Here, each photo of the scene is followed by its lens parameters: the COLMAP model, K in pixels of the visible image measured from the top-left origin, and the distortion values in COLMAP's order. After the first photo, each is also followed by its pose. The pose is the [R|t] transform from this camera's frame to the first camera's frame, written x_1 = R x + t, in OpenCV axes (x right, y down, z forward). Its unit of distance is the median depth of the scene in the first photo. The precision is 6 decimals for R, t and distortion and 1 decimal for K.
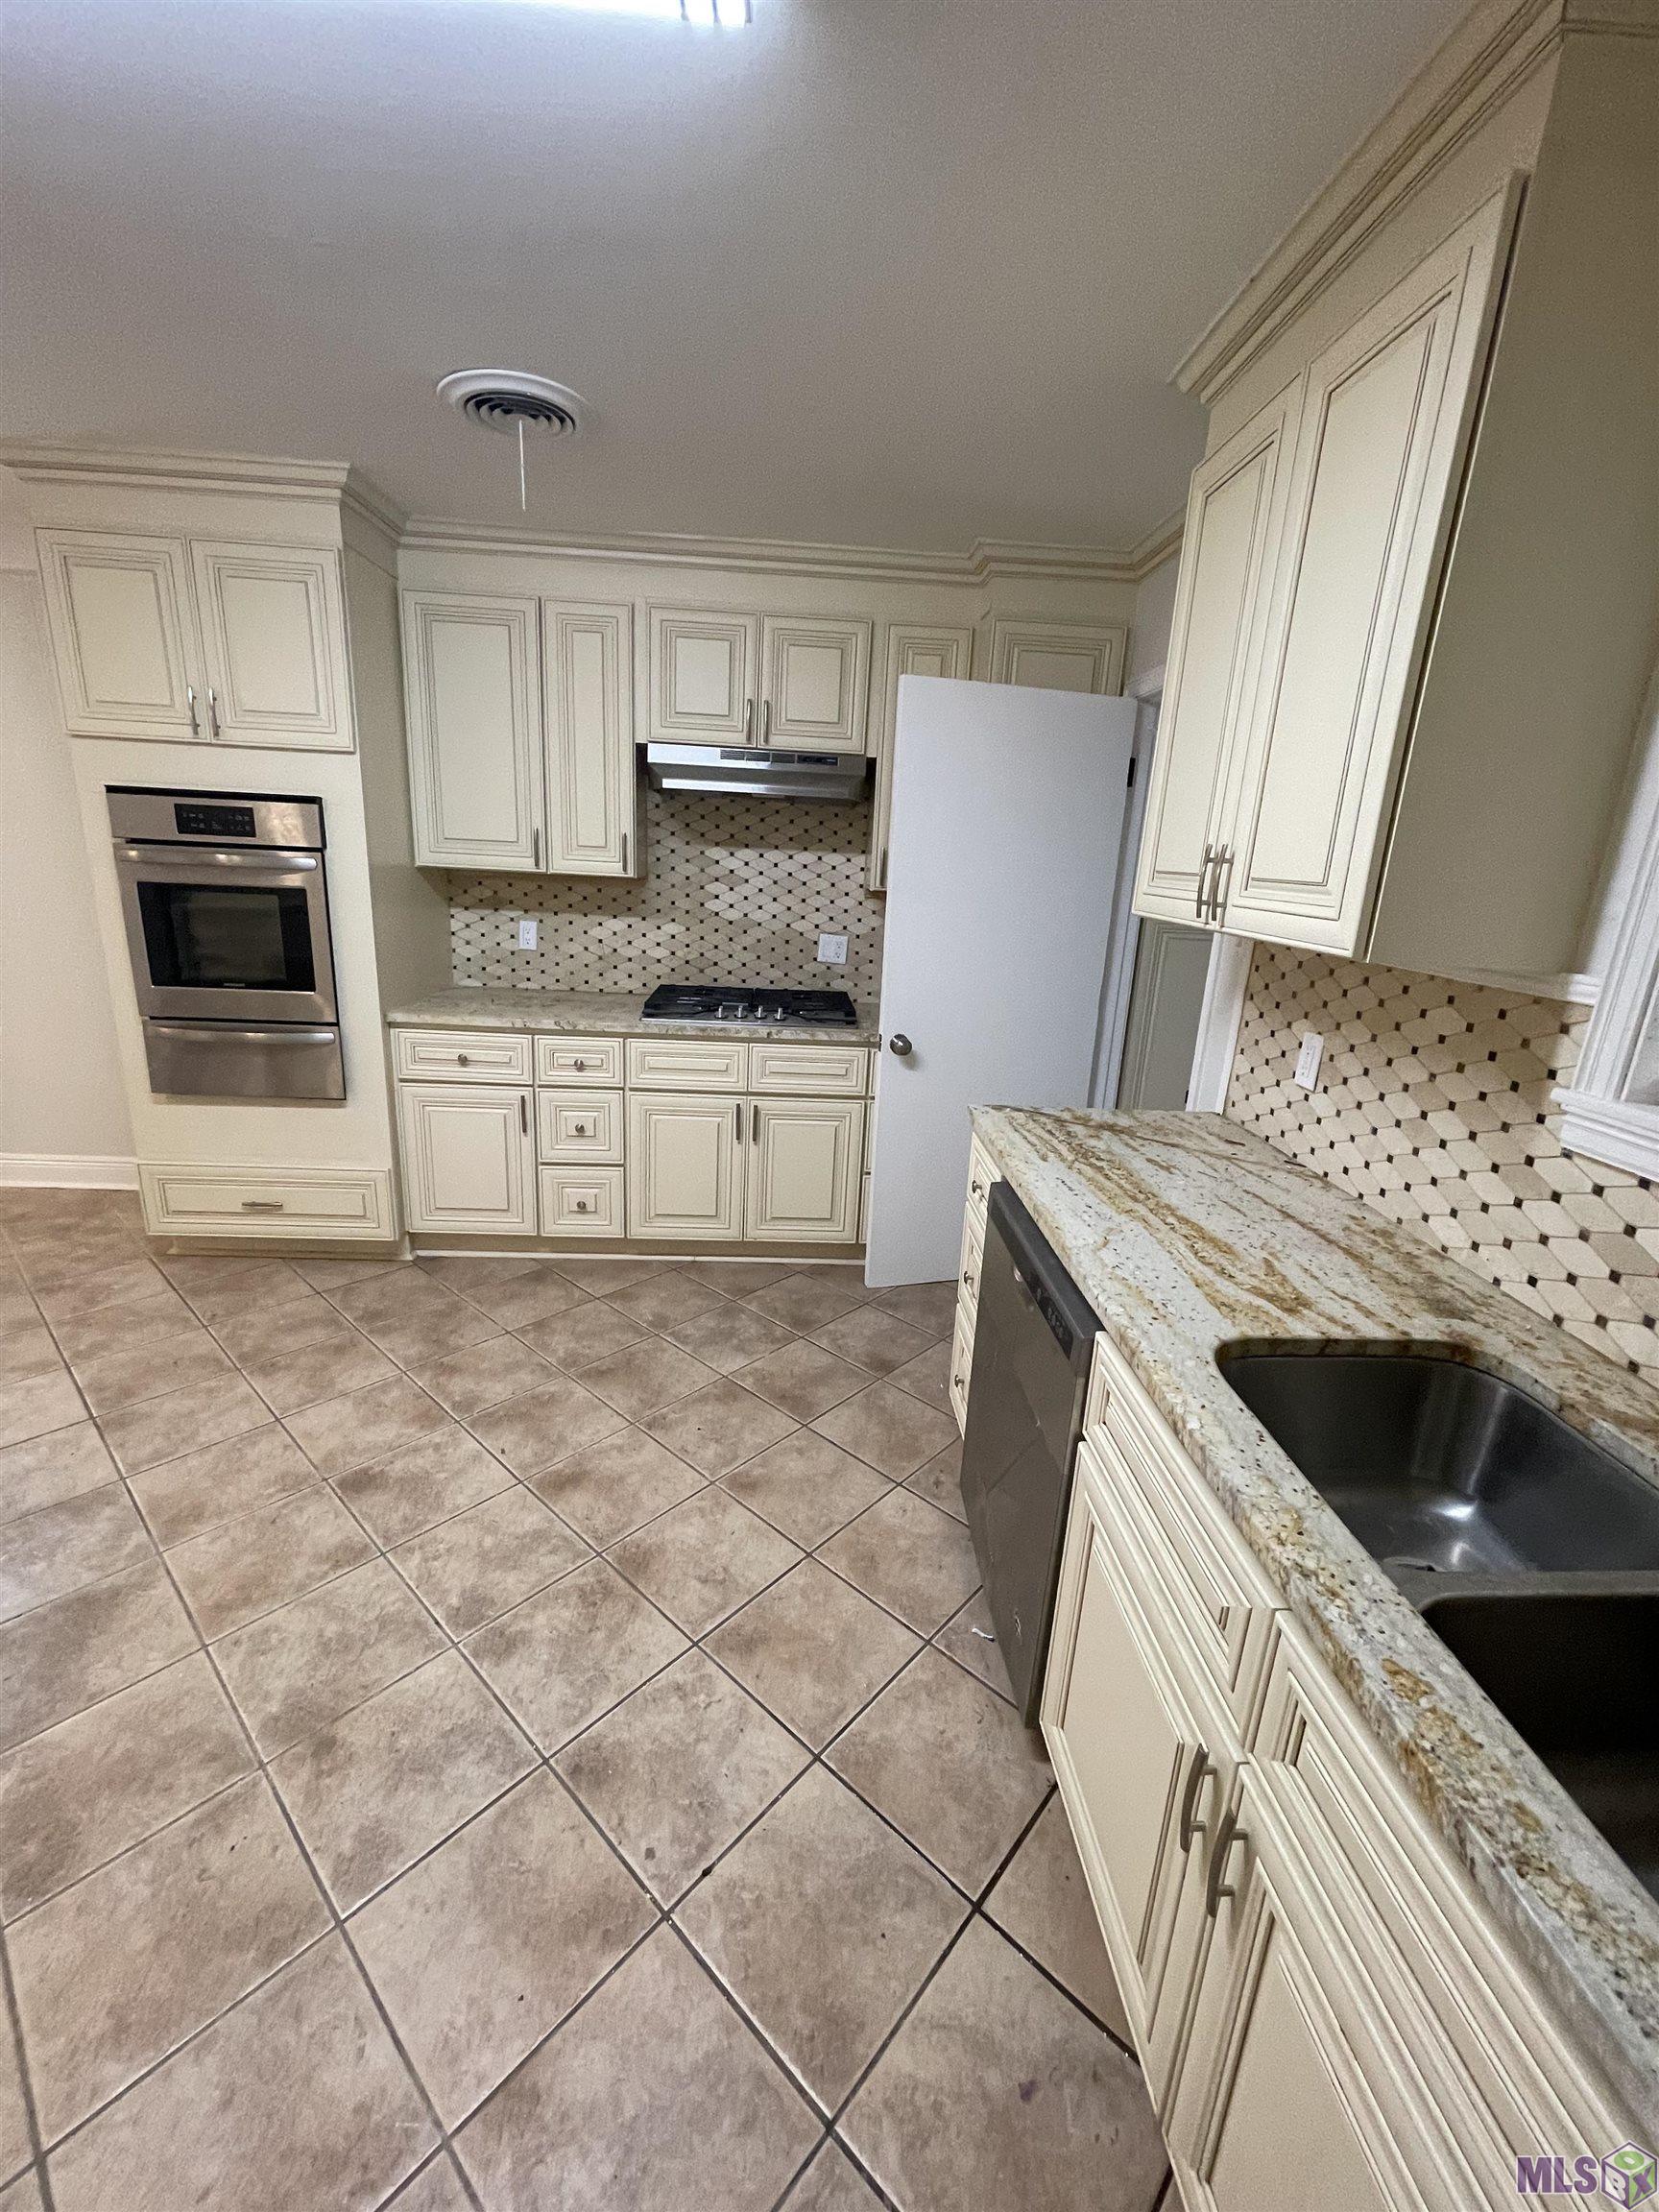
lens RADIAL K [[890.4, 0, 836.4], [0, 890.4, 1097.9], [0, 0, 1]] dist [-0.007696, 0.004023]
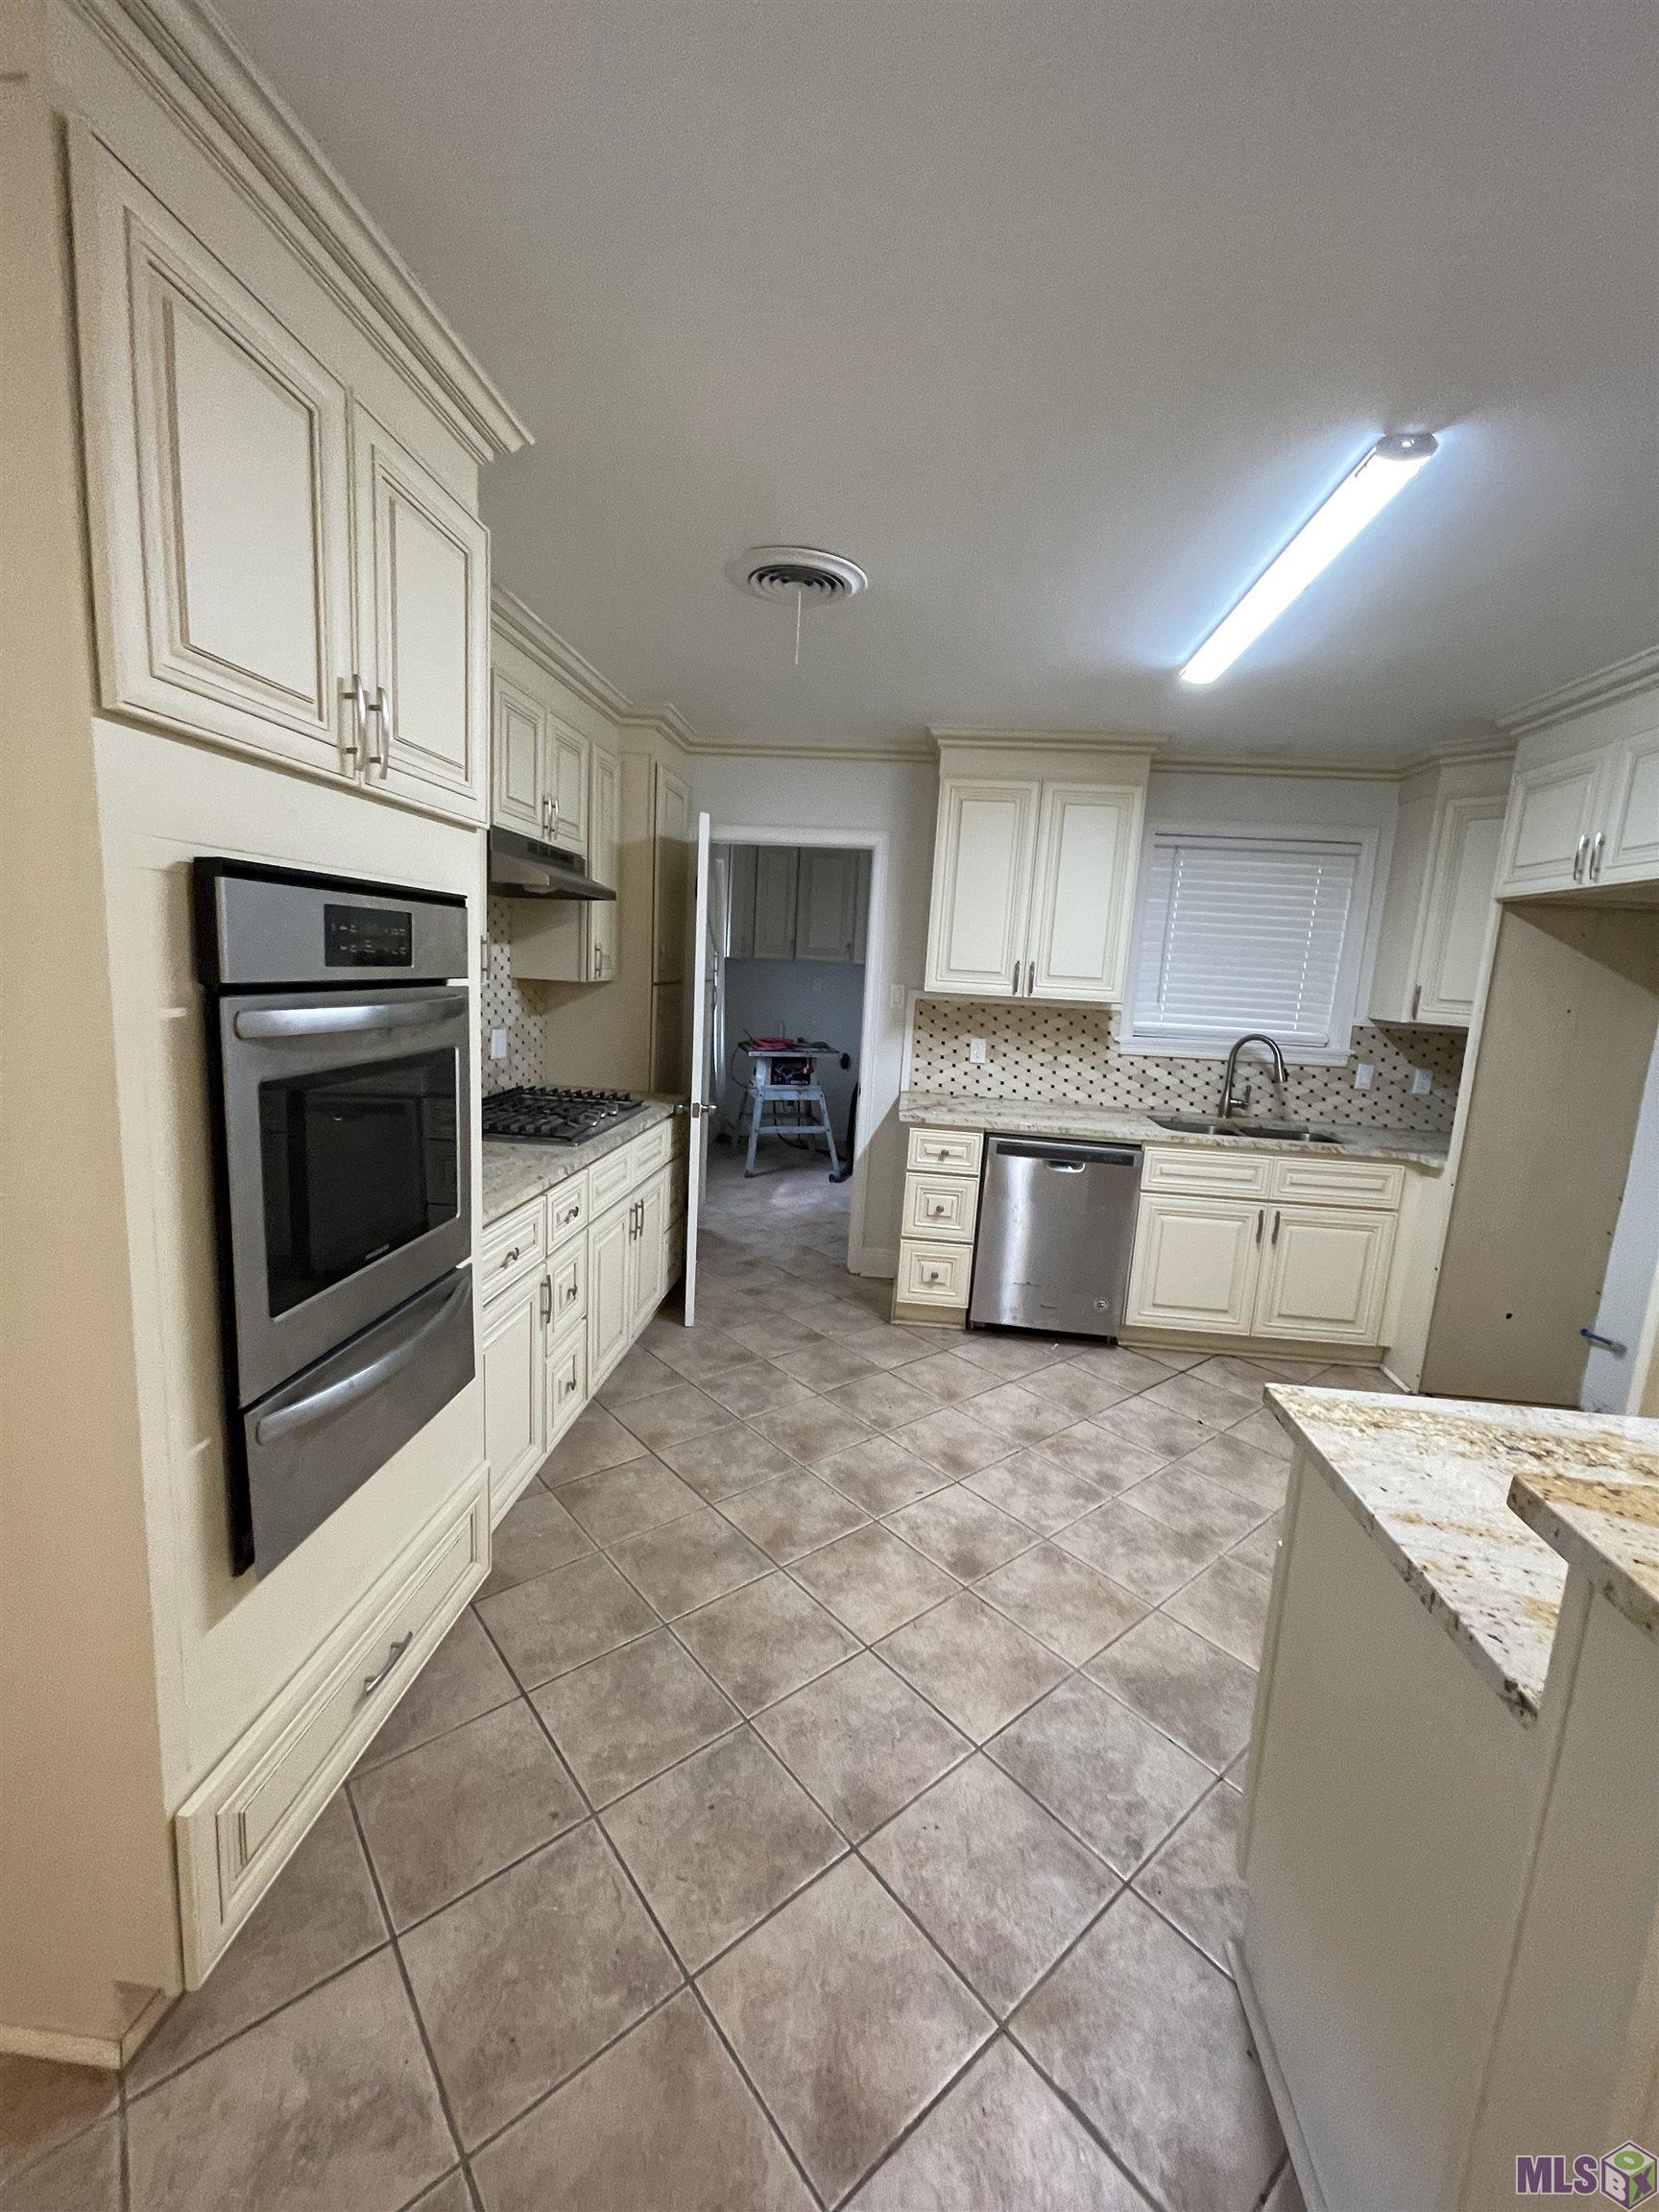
lens RADIAL K [[887.8, 0, 825.7], [0, 887.8, 1100.3], [0, 0, 1]] dist [-0.020893, -0.000114]
pose [[0.150991, -0.194468, 0.969218, -1.835442], [0.219586, 0.962562, 0.158924, -0.388333], [-0.963838, 0.188830, 0.188041, 1.060398]]
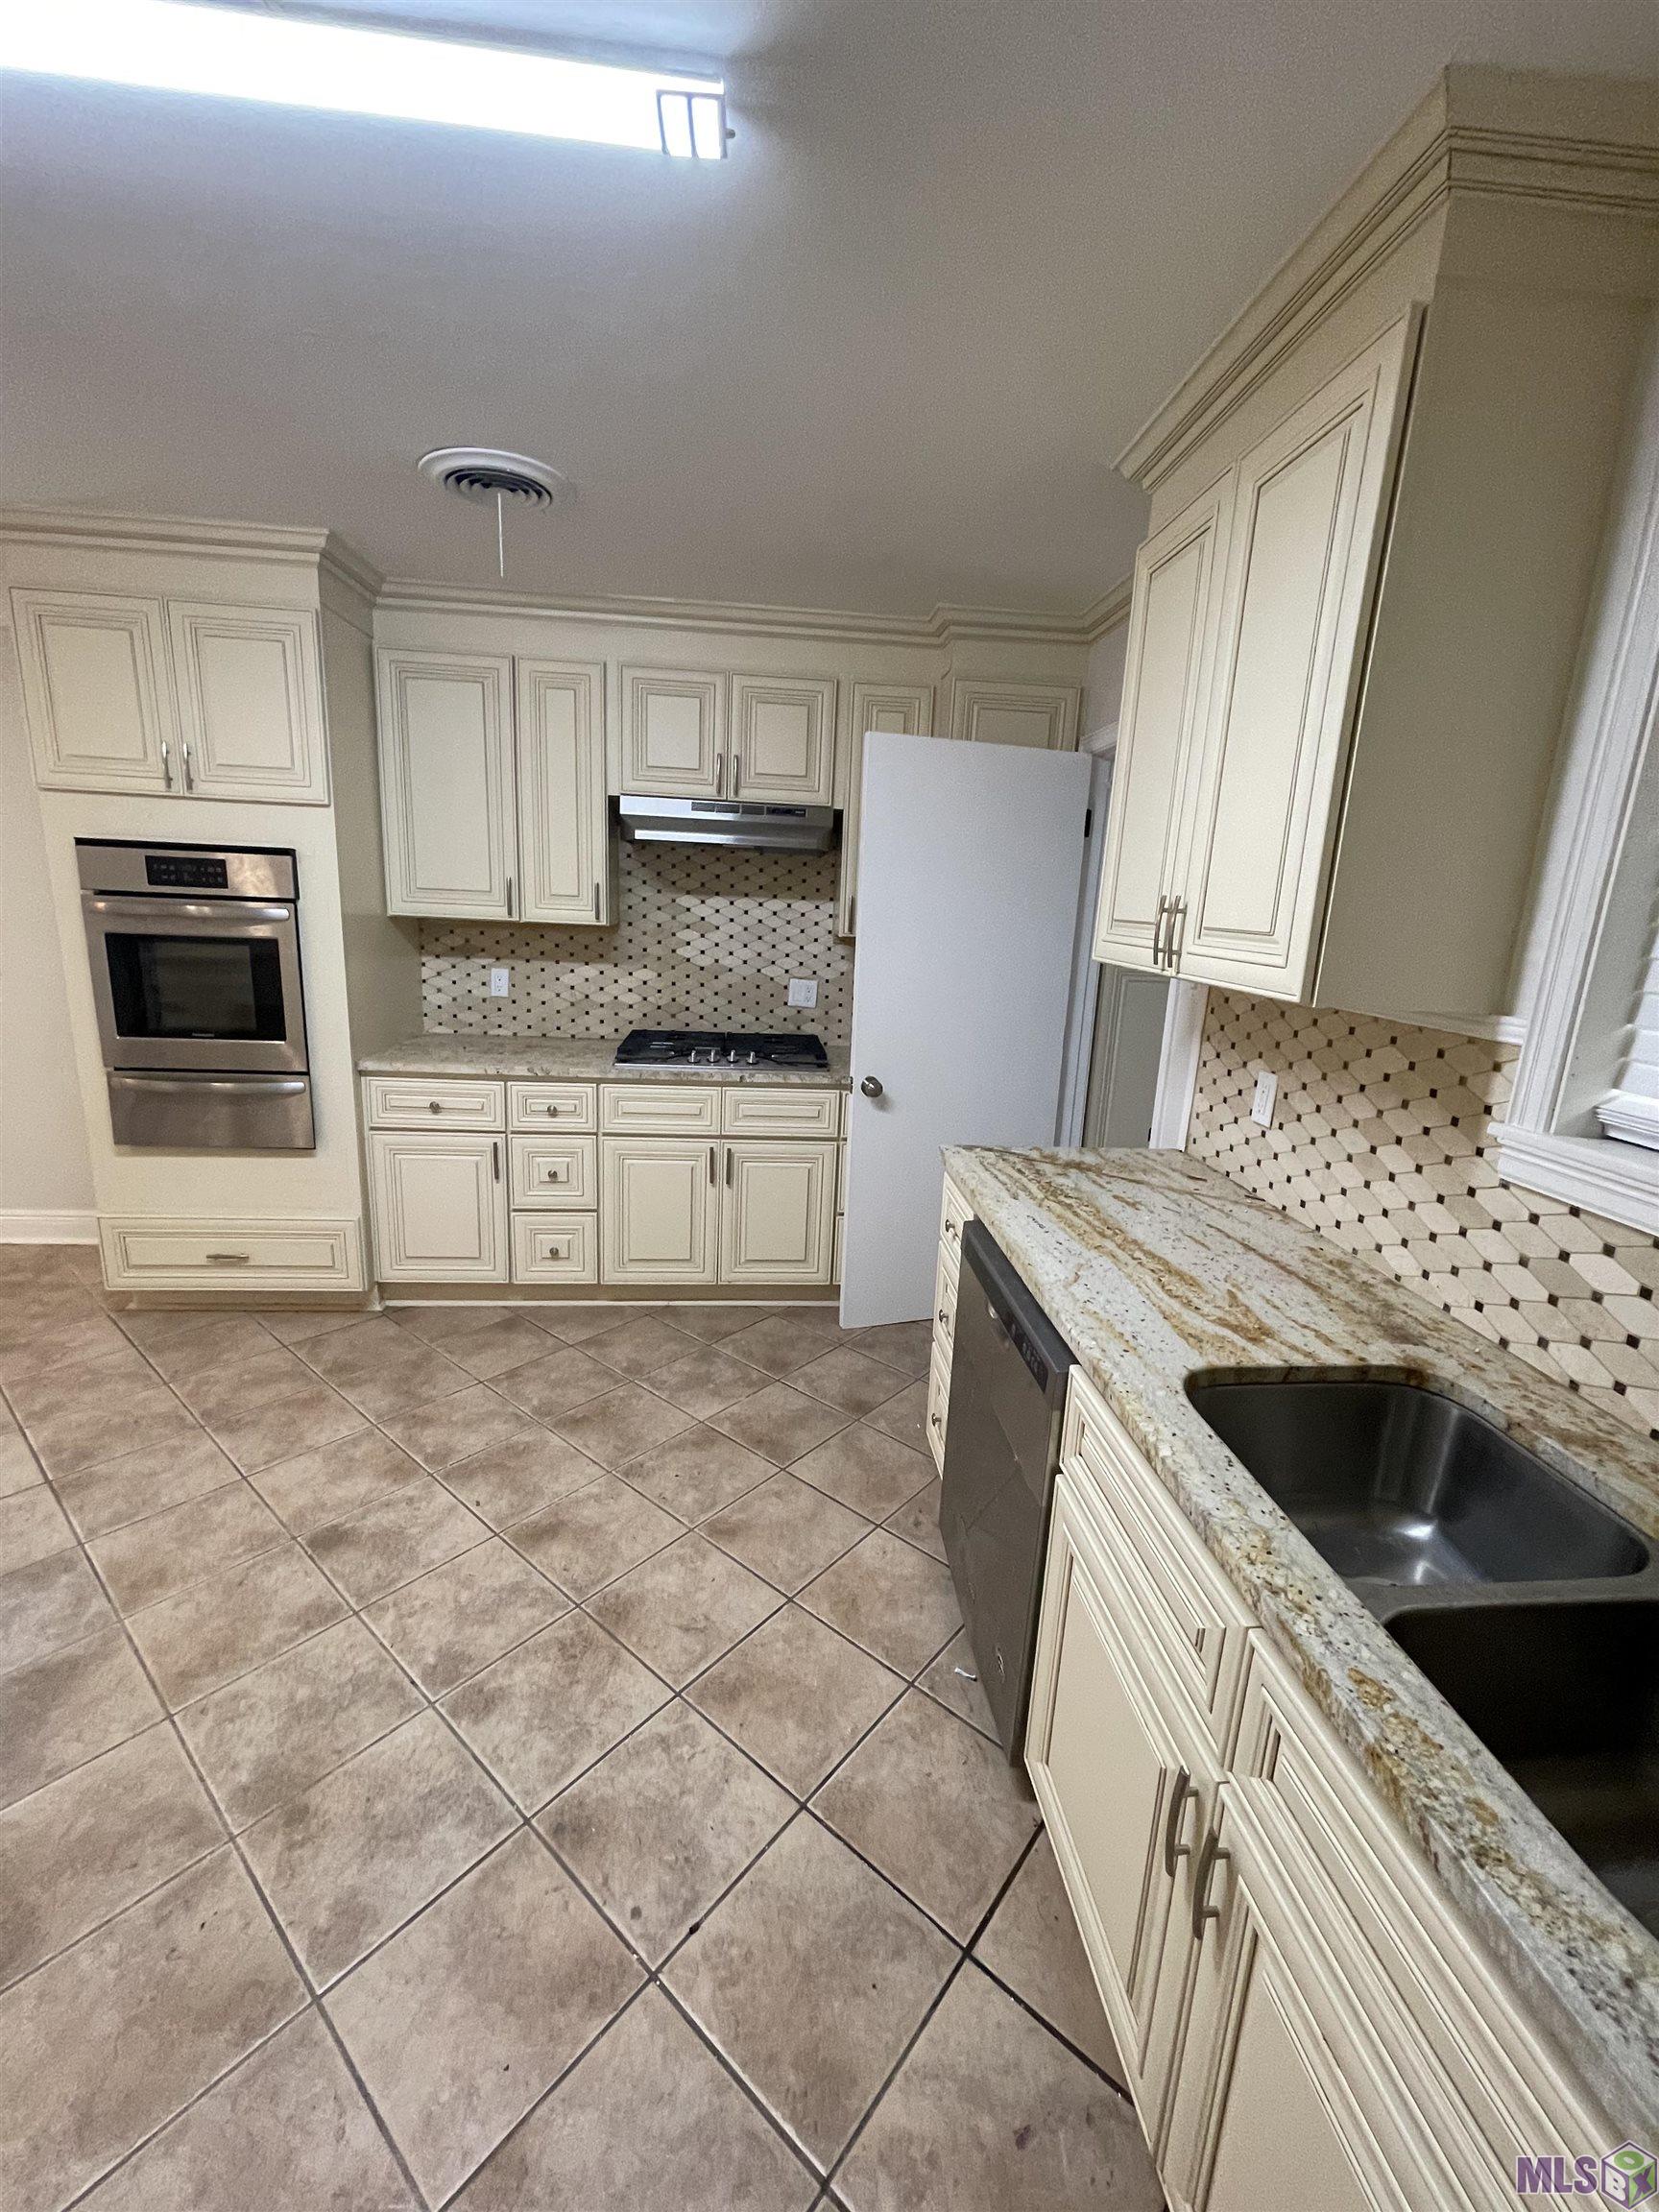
lens RADIAL K [[890.4, 0, 836.4], [0, 890.4, 1097.9], [0, 0, 1]] dist [-0.007696, 0.004023]
pose [[0.999248, -0.012773, 0.036615, -0.009624], [0.014424, 0.998874, -0.045198, -0.002969], [-0.035997, 0.045692, 0.998307, -0.026199]]
